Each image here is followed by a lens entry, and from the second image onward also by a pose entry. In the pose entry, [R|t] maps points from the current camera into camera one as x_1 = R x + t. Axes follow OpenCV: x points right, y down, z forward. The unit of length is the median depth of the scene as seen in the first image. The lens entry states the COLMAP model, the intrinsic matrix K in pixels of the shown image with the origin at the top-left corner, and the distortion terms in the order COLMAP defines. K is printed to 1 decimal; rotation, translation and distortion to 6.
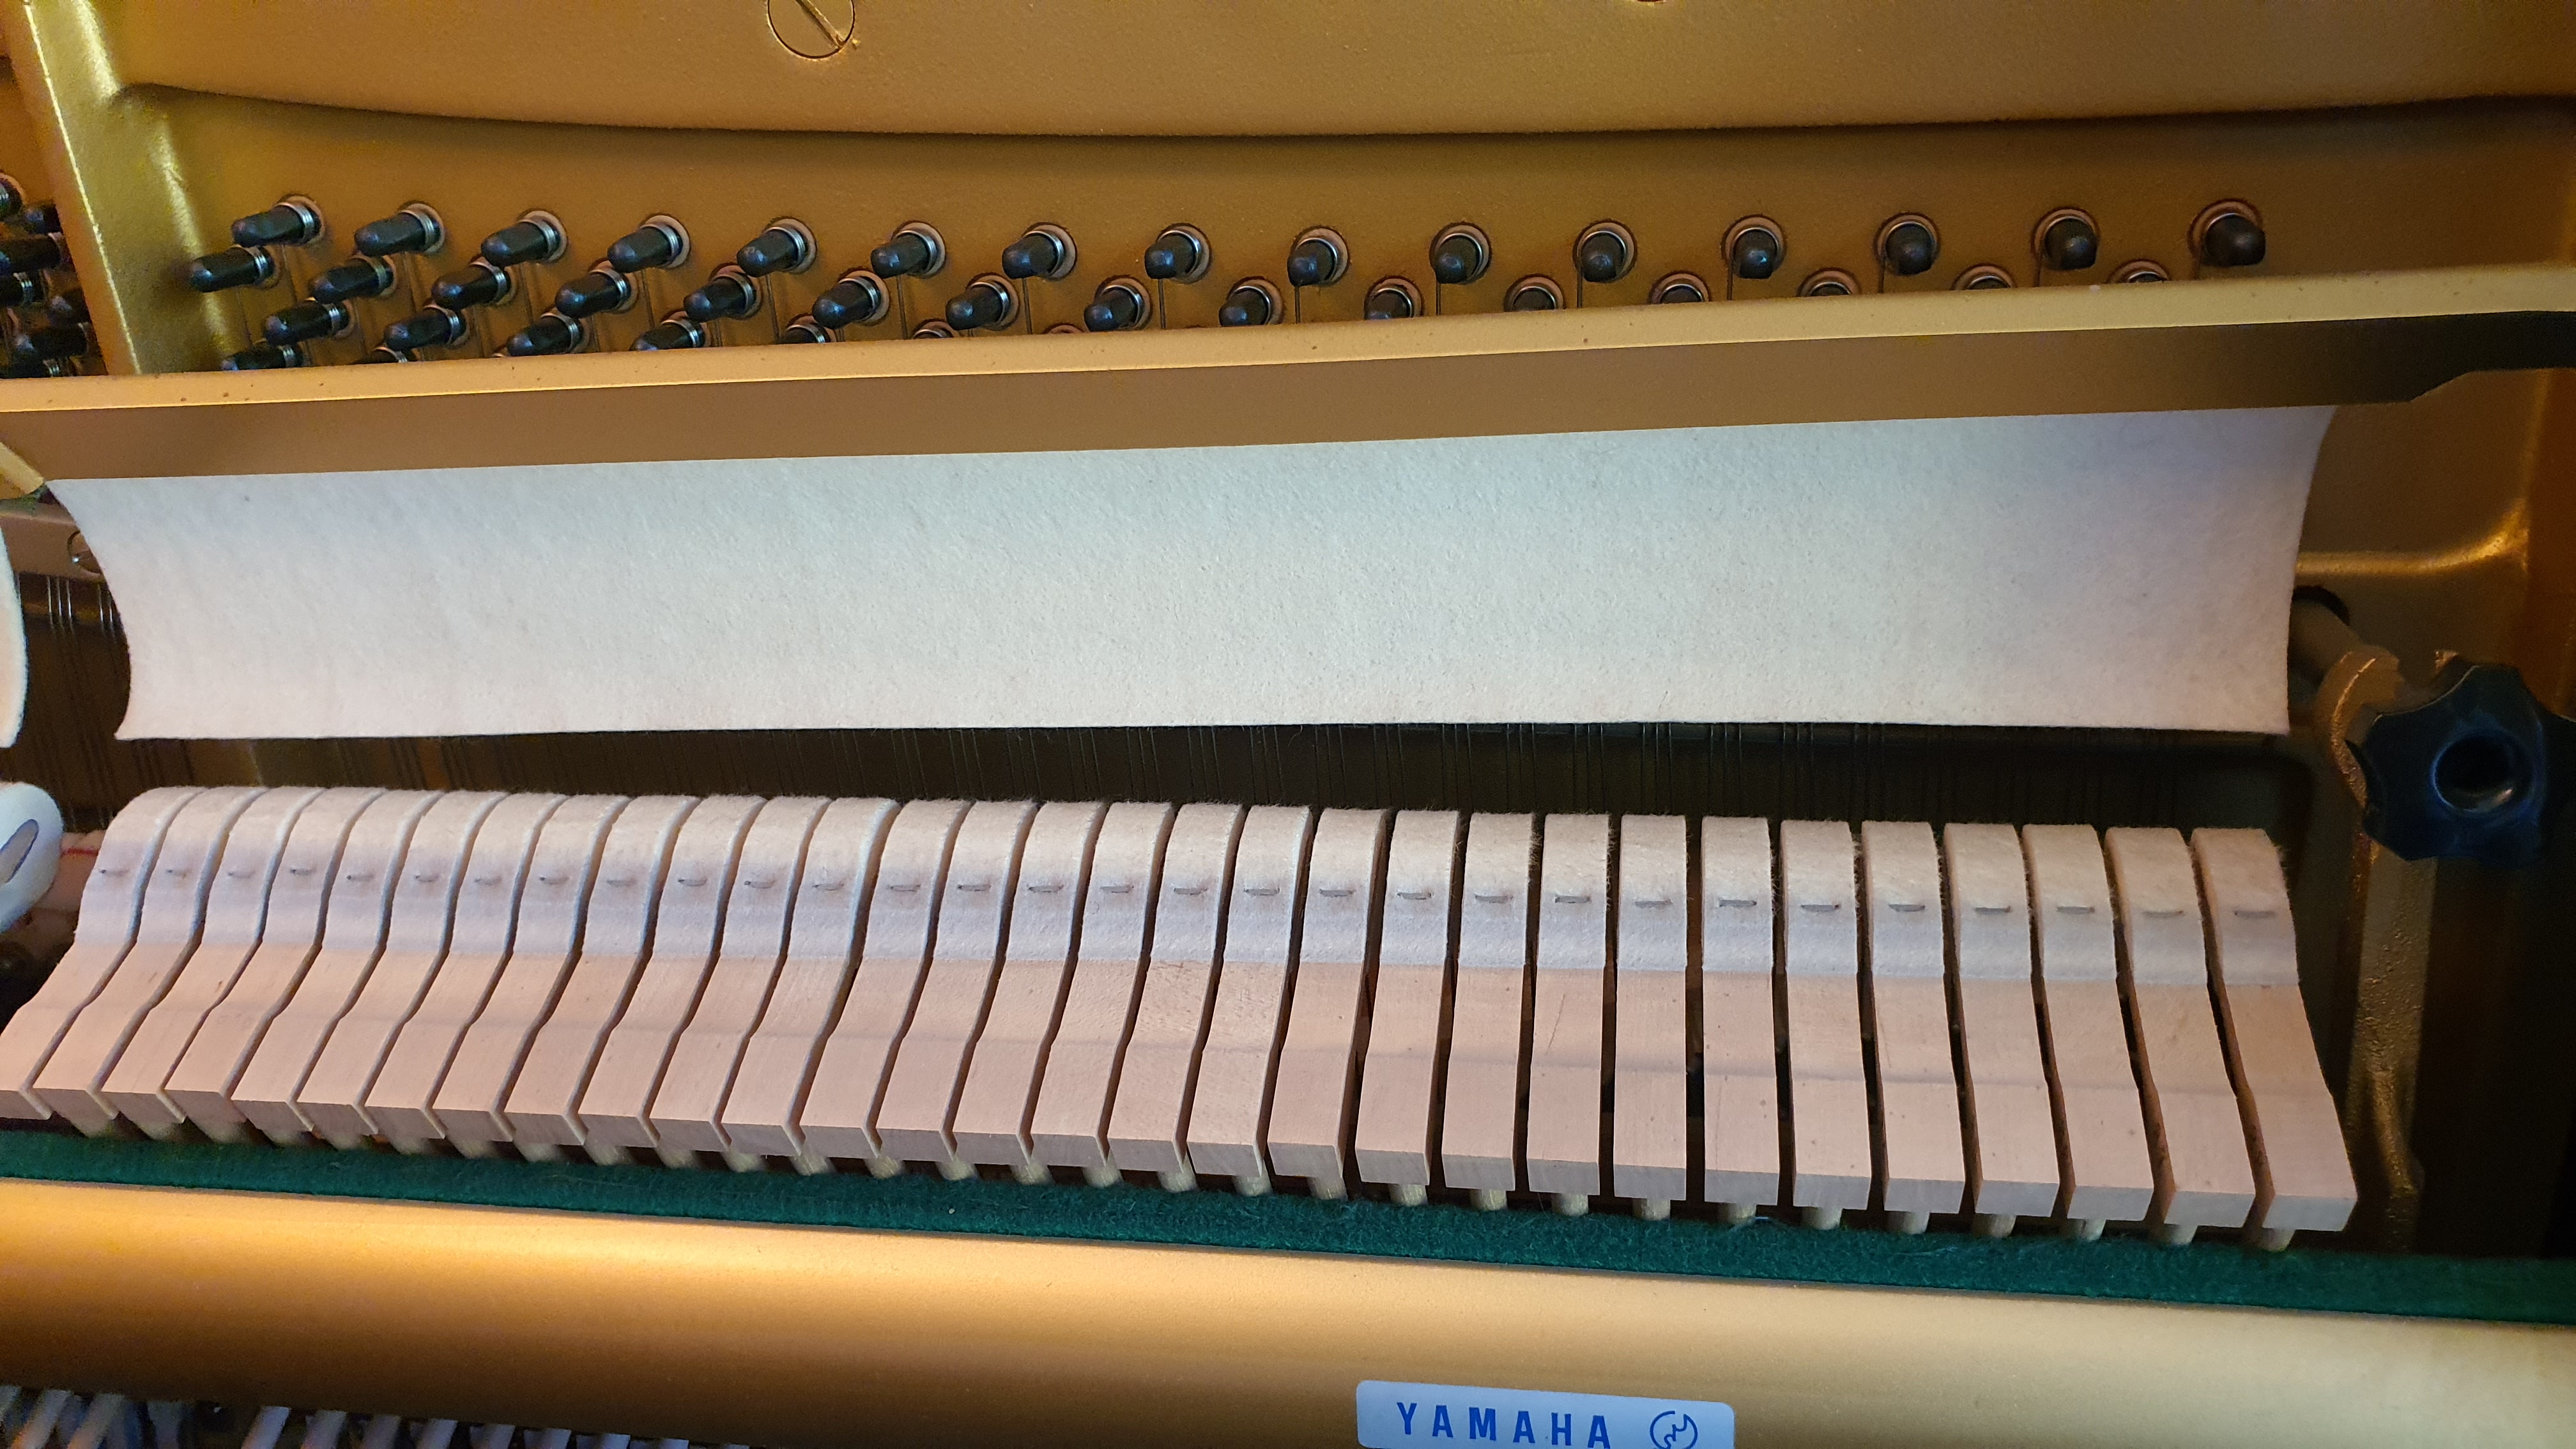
lens RADIAL K [[2077.7, 0, 1295.1], [0, 2077.7, 716.2], [0, 0, 1]] dist [0.059417, -0.070922]
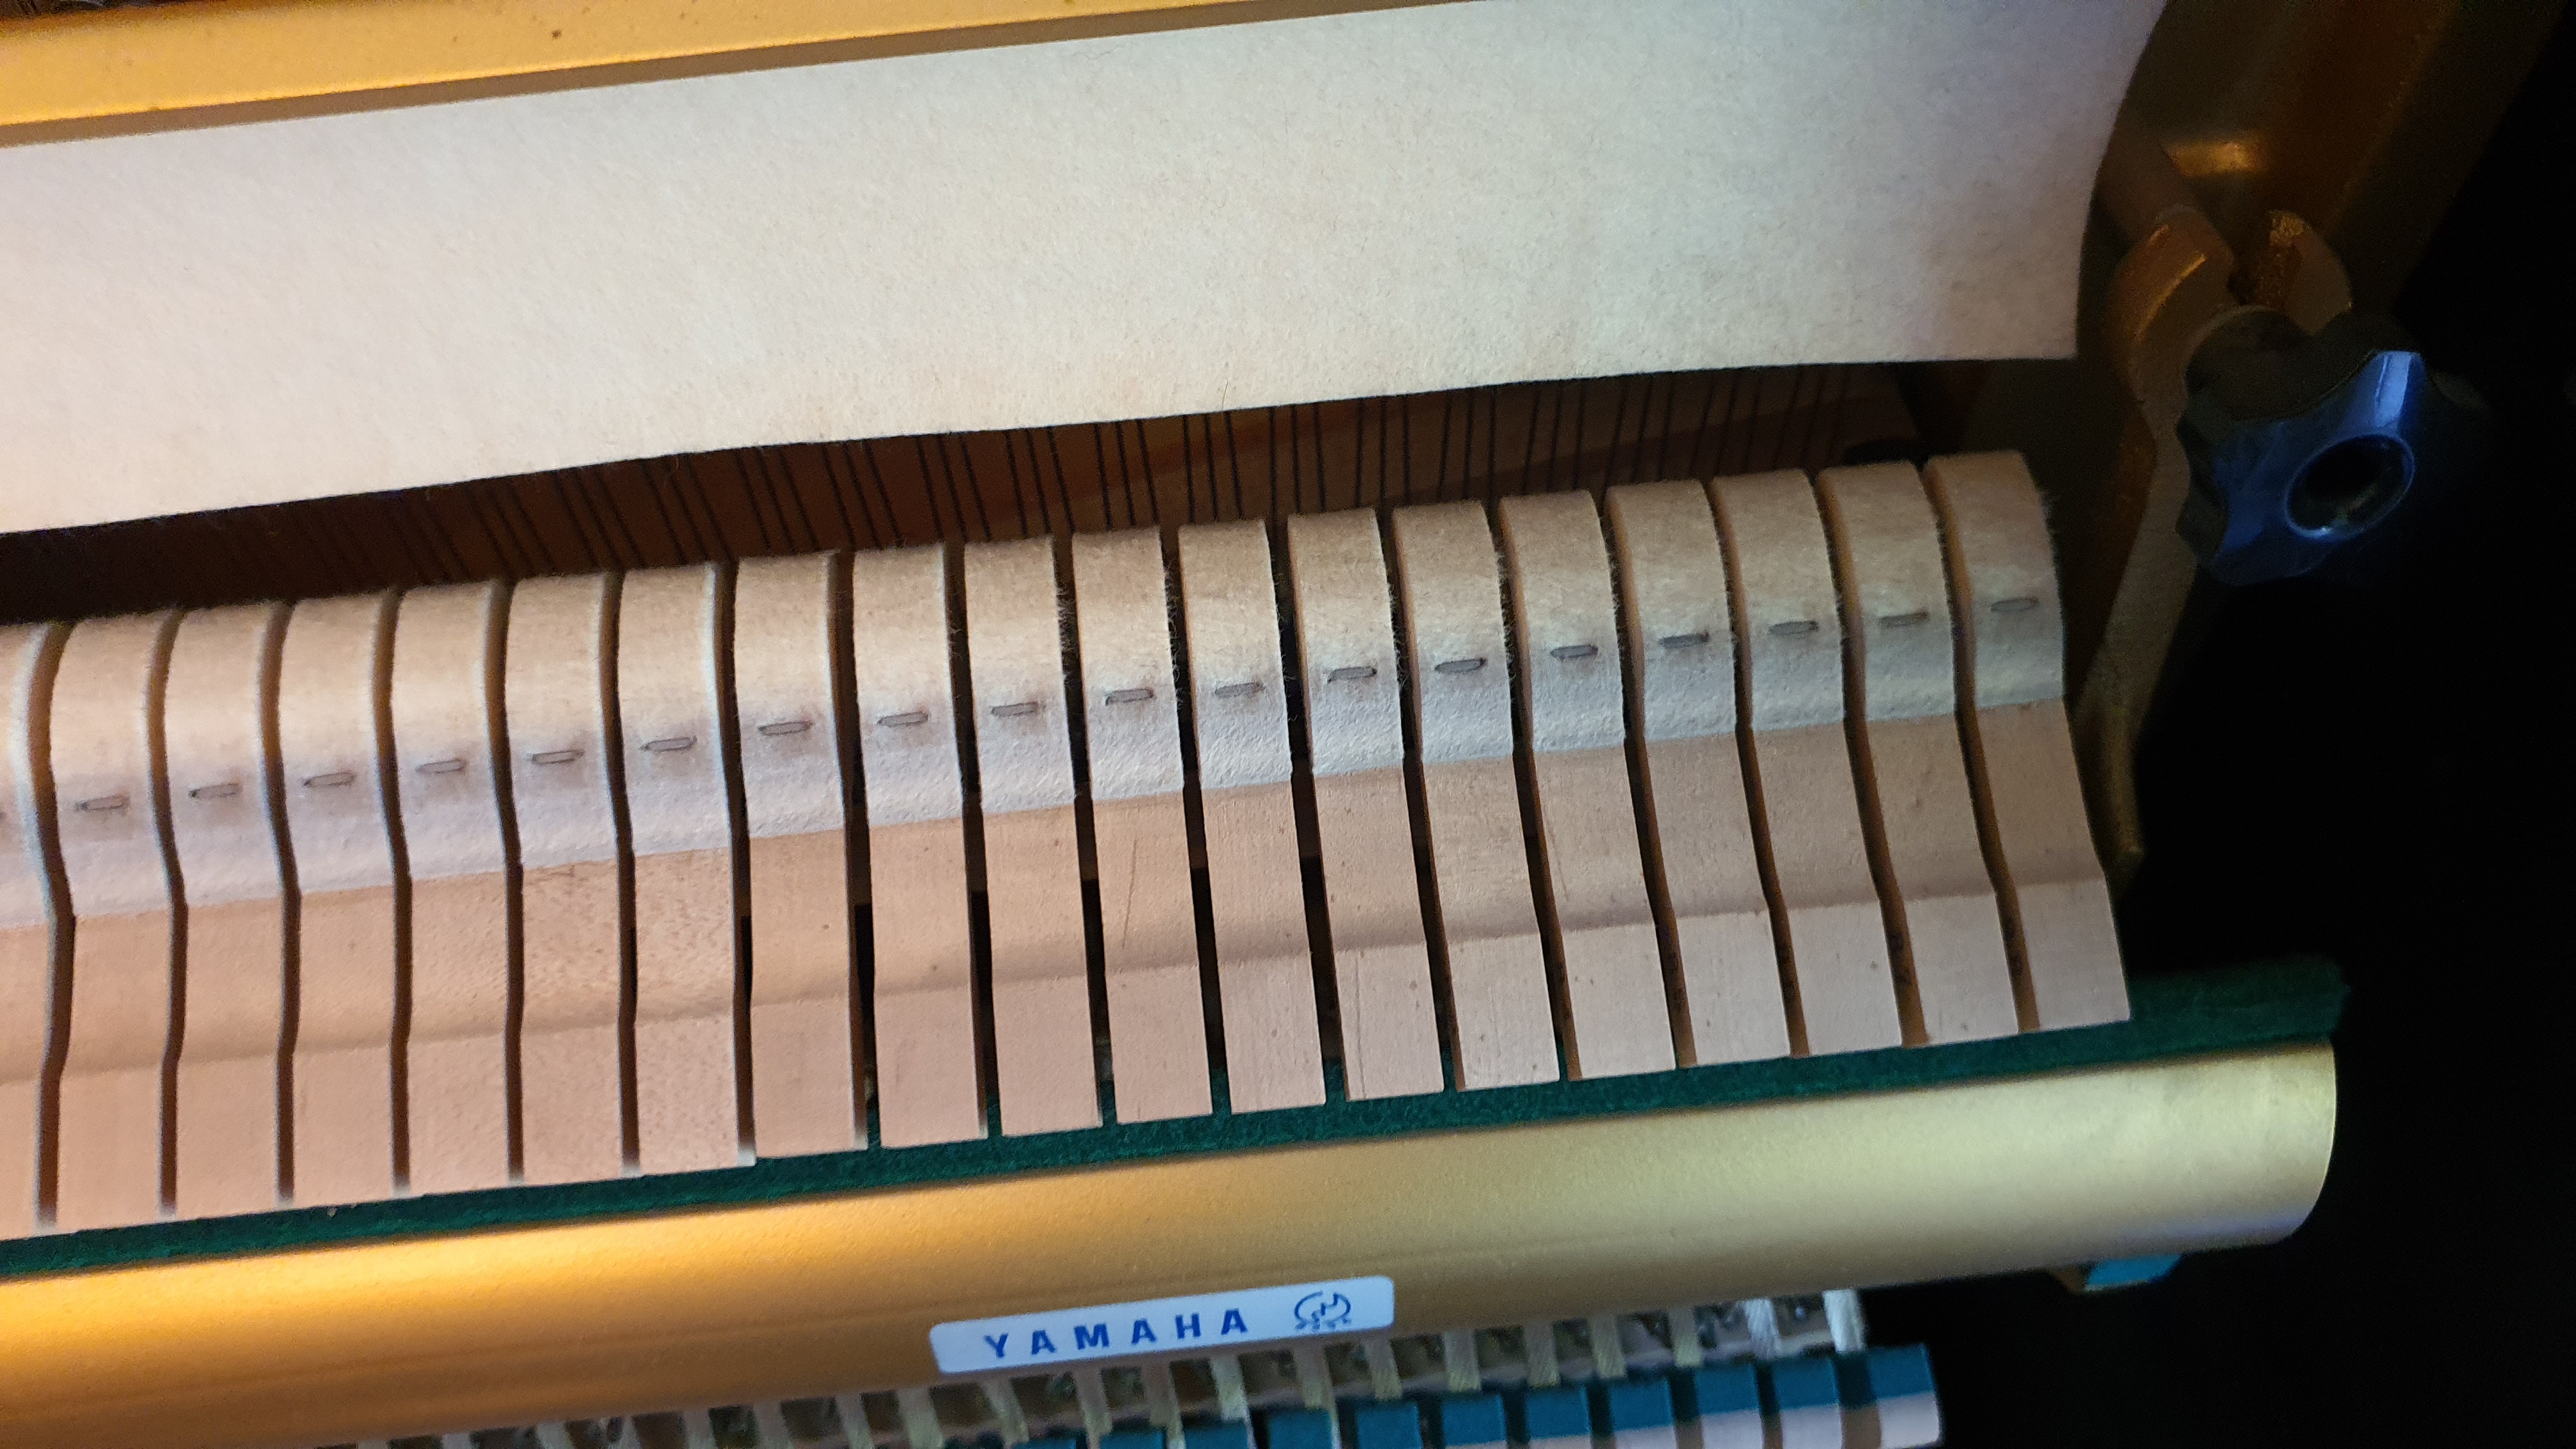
lens RADIAL K [[2077.7, 0, 1270.8], [0, 2077.7, 735.0], [0, 0, 1]] dist [0.059417, -0.070922]
pose [[0.964553, -0.185549, 0.187642, 0.047028], [0.072677, 0.870344, 0.487051, -0.244565], [-0.253685, -0.456149, 0.852978, 0.389210]]
